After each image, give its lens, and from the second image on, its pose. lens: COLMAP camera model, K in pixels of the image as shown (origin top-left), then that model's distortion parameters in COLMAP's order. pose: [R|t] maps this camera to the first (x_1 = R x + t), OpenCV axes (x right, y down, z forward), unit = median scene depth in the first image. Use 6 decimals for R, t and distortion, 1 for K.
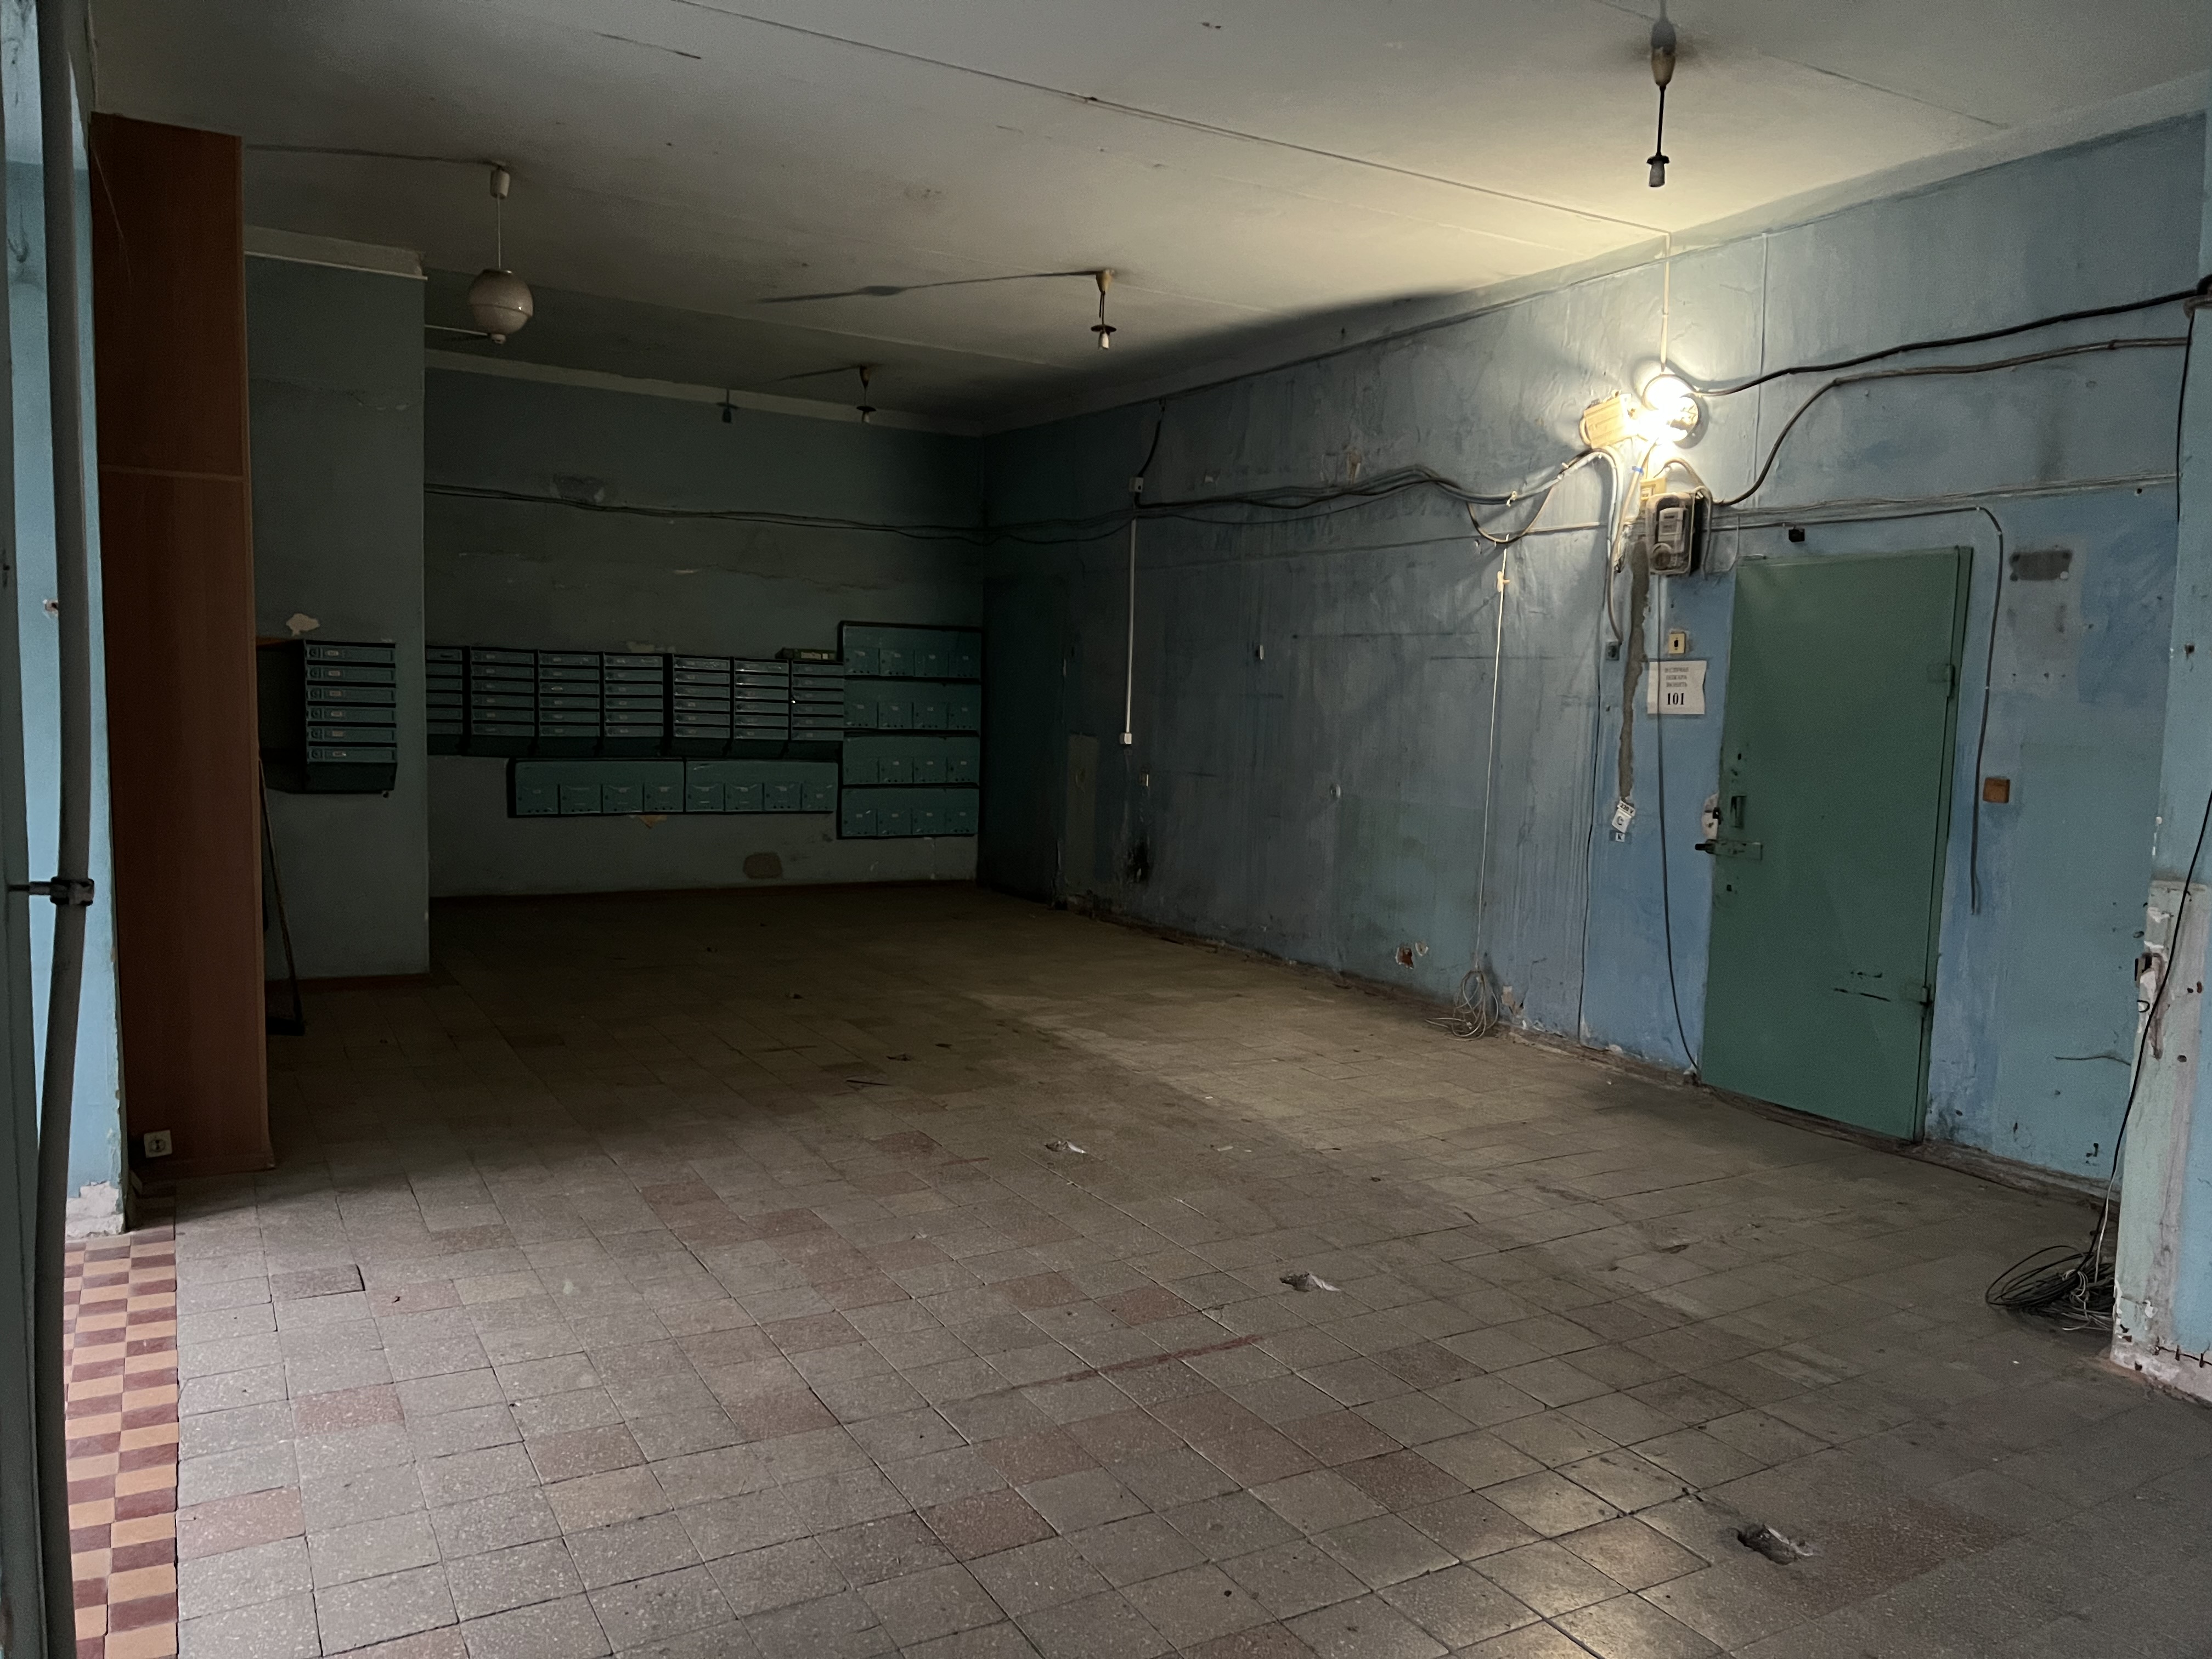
lens RADIAL K [[1661.6, 0, 1094.2], [0, 1661.6, 853.0], [0, 0, 1]] dist [0.031158, -0.028330]
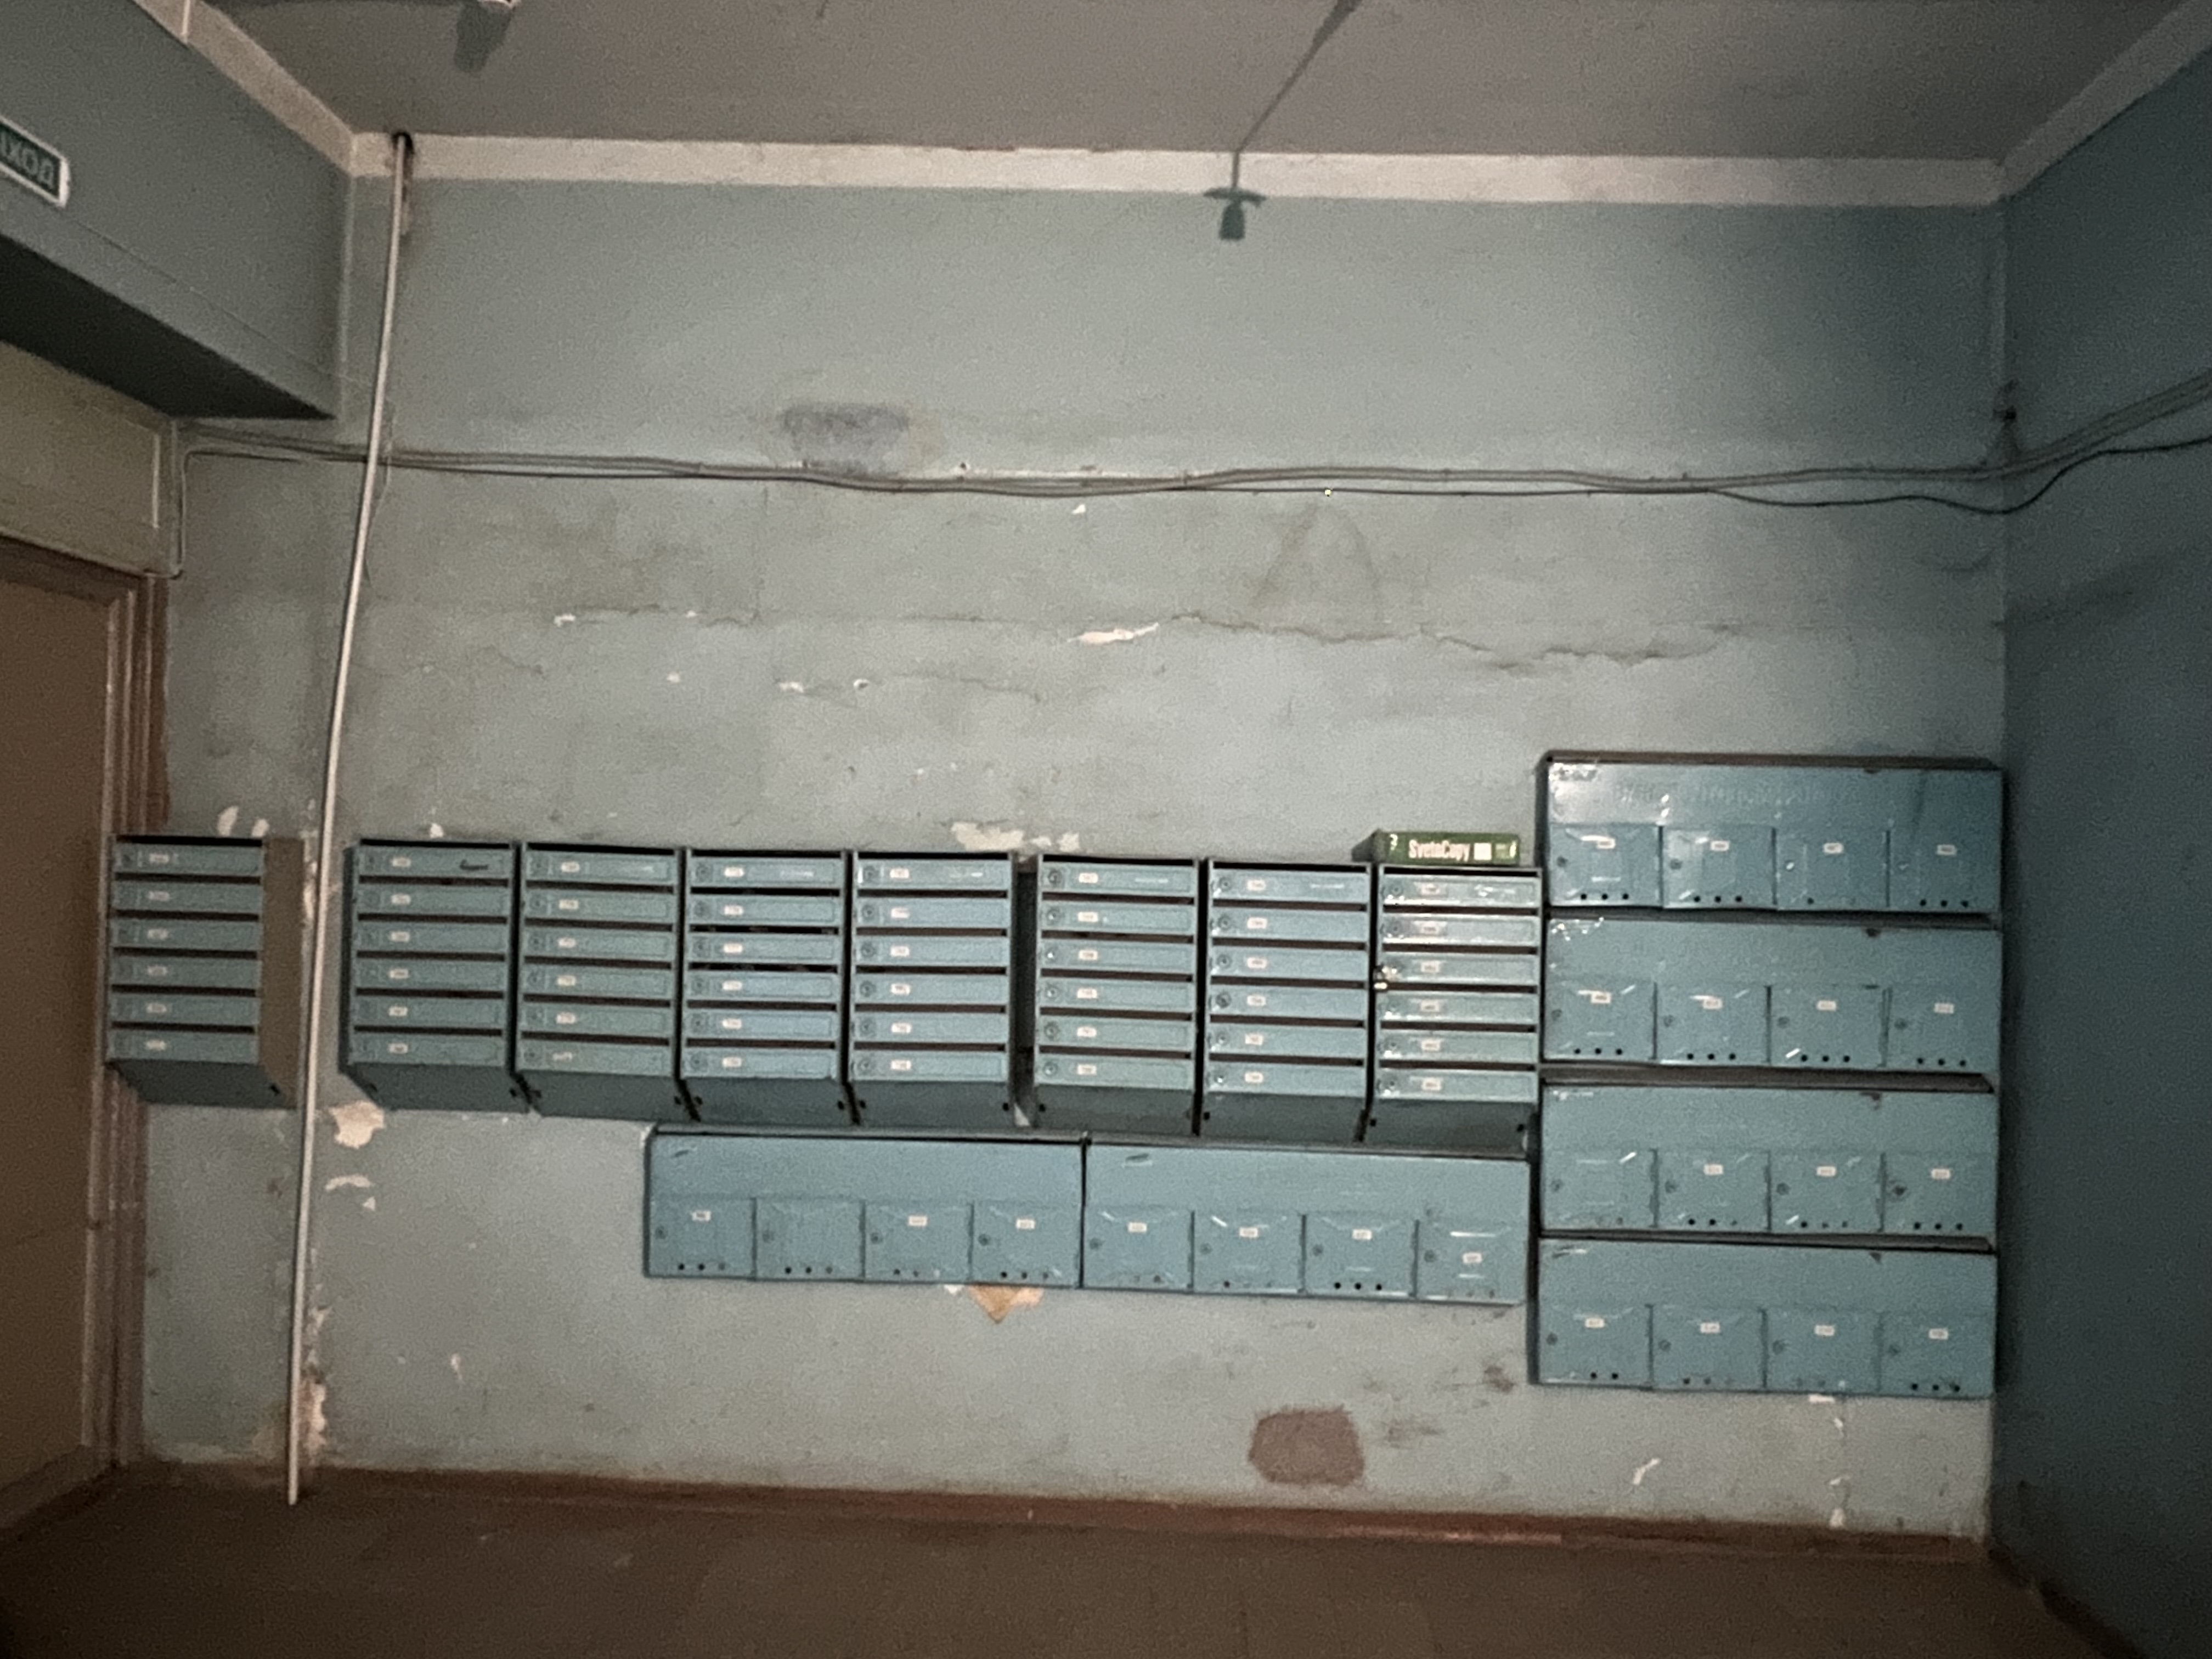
lens RADIAL K [[1658.6, 0, 1115.1], [0, 1658.6, 851.7], [0, 0, 1]] dist [-0.000813, -0.000815]
pose [[0.856011, -0.016647, -0.516690, -0.078140], [-0.046821, 0.992877, -0.109558, -0.118653], [0.514833, 0.117975, 0.849134, 1.029414]]
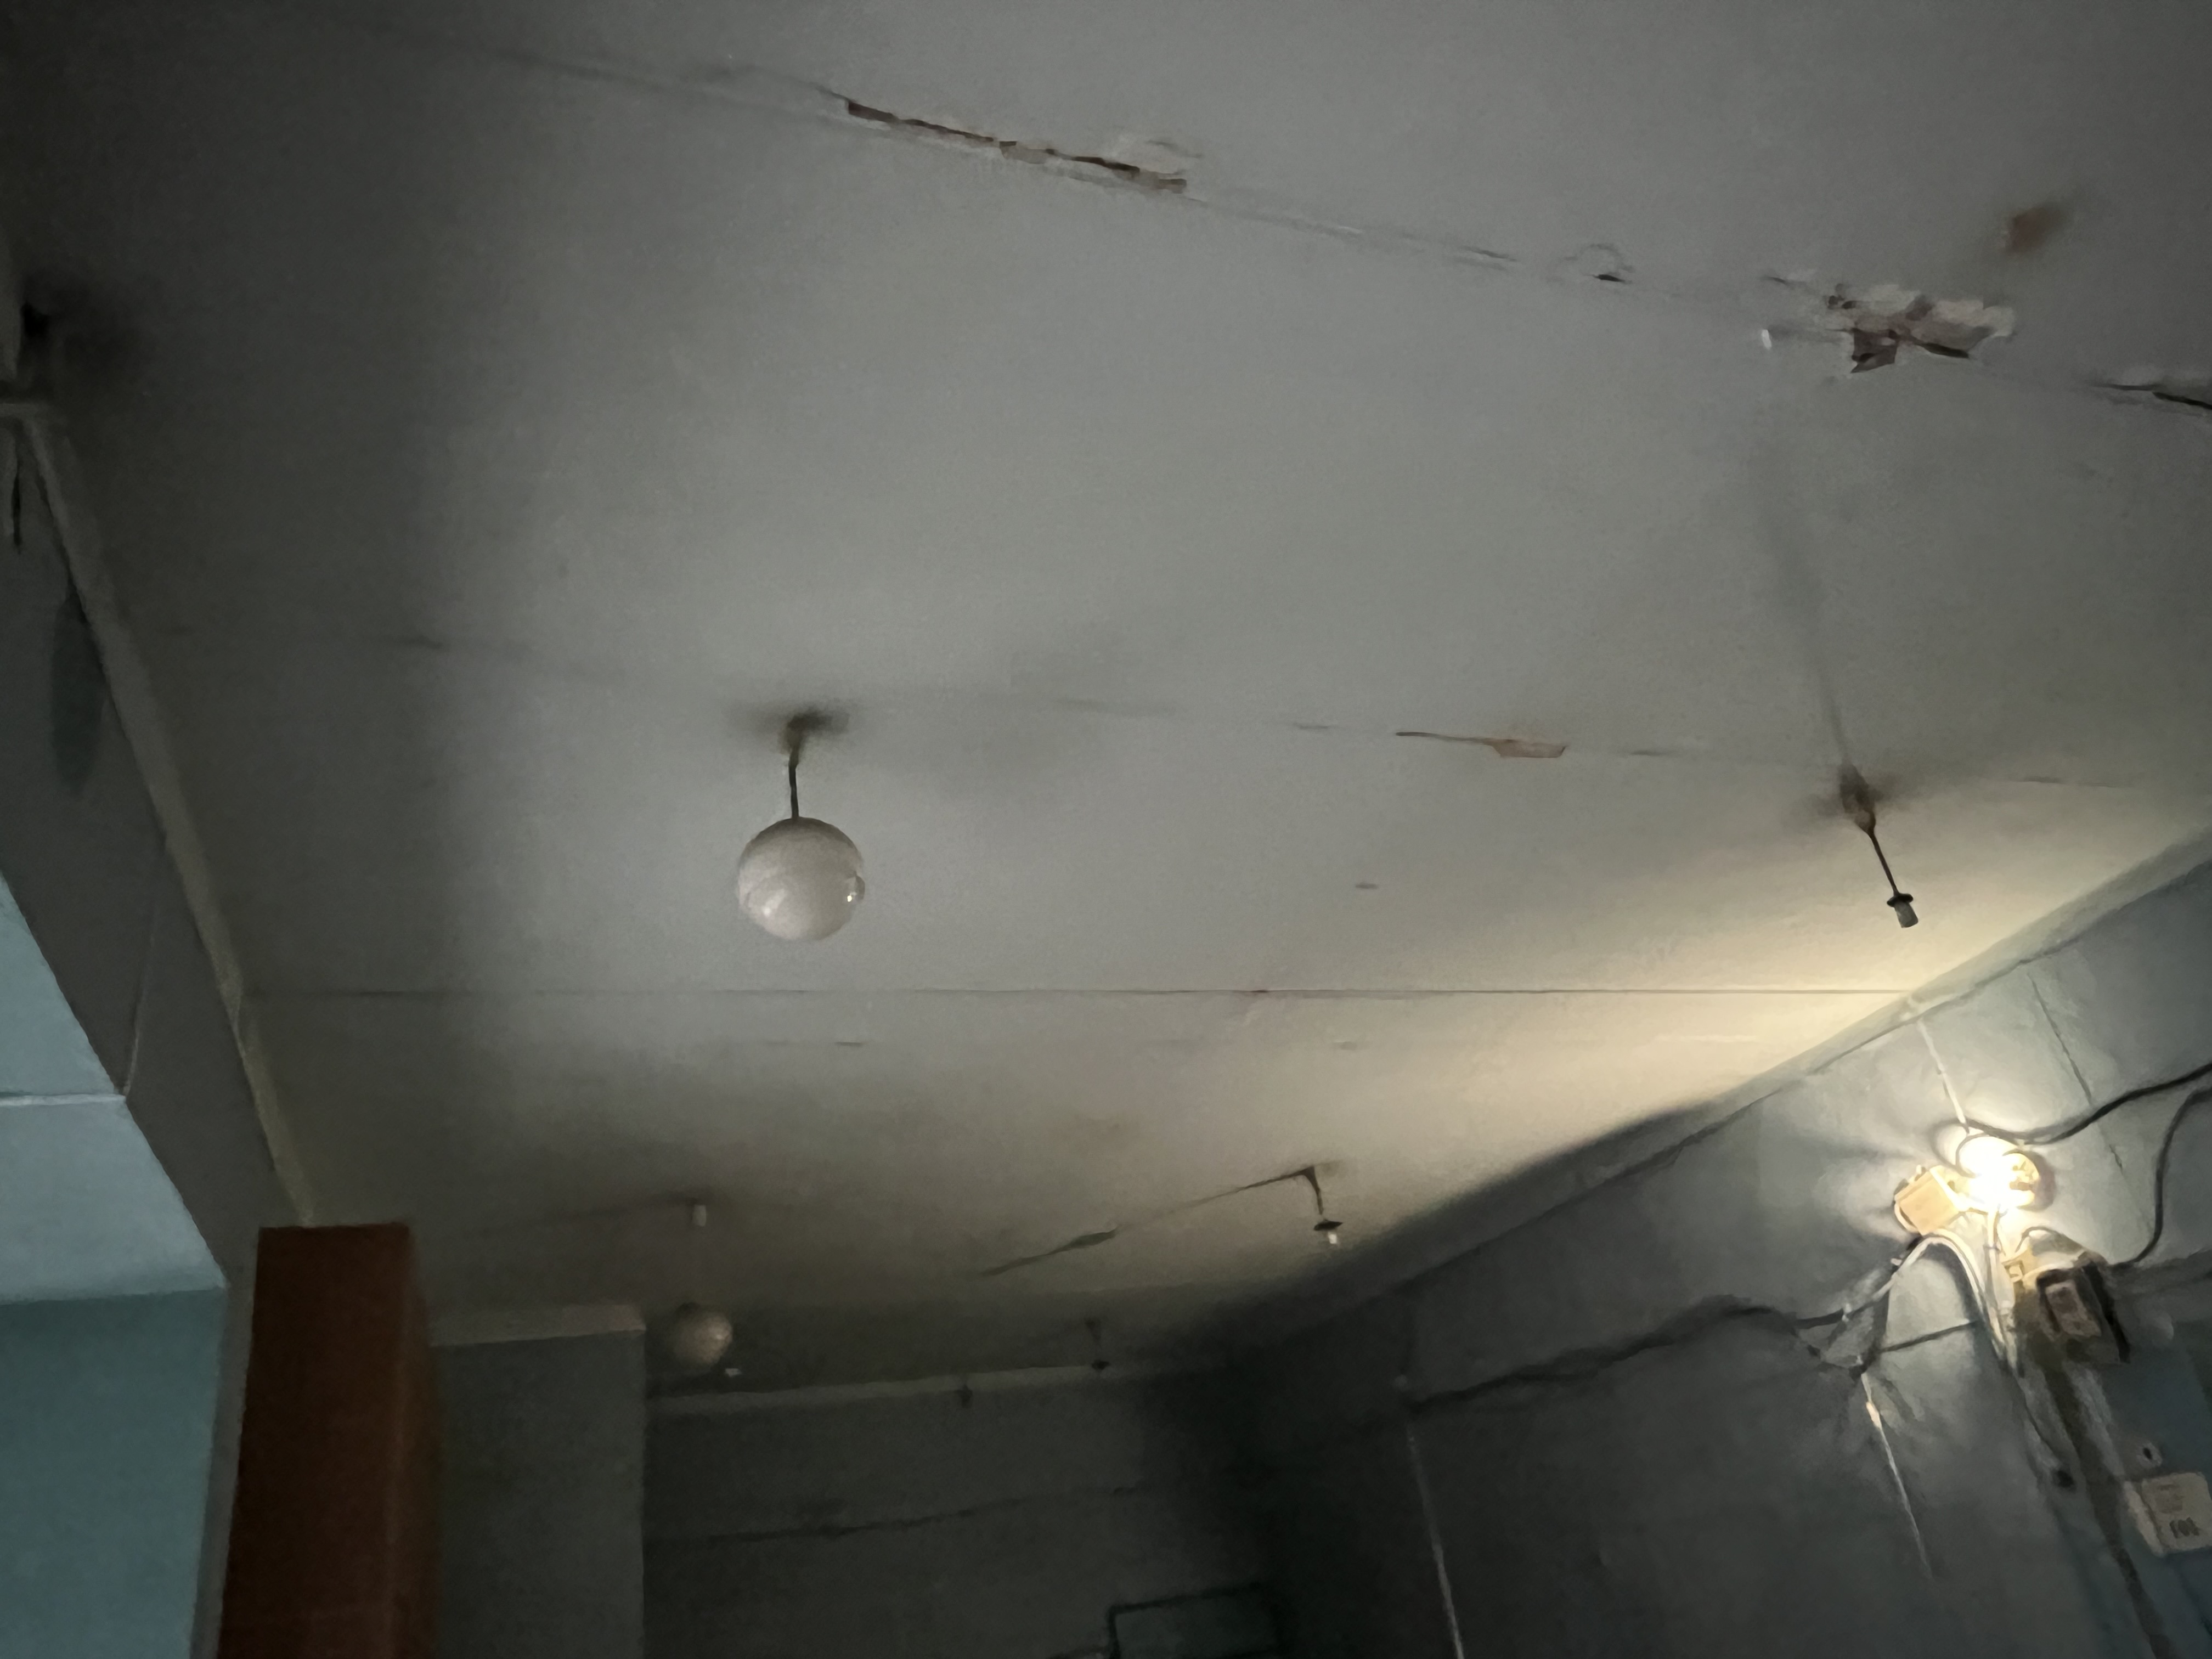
lens RADIAL K [[1561.4, 0, 1110.9], [0, 1561.4, 853.0], [0, 0, 1]] dist [0.013233, -0.012650]
pose [[0.969868, -0.233143, -0.070713, -0.001291], [0.159705, 0.827587, -0.538140, -0.037967], [0.183985, 0.510631, 0.839884, 0.144790]]
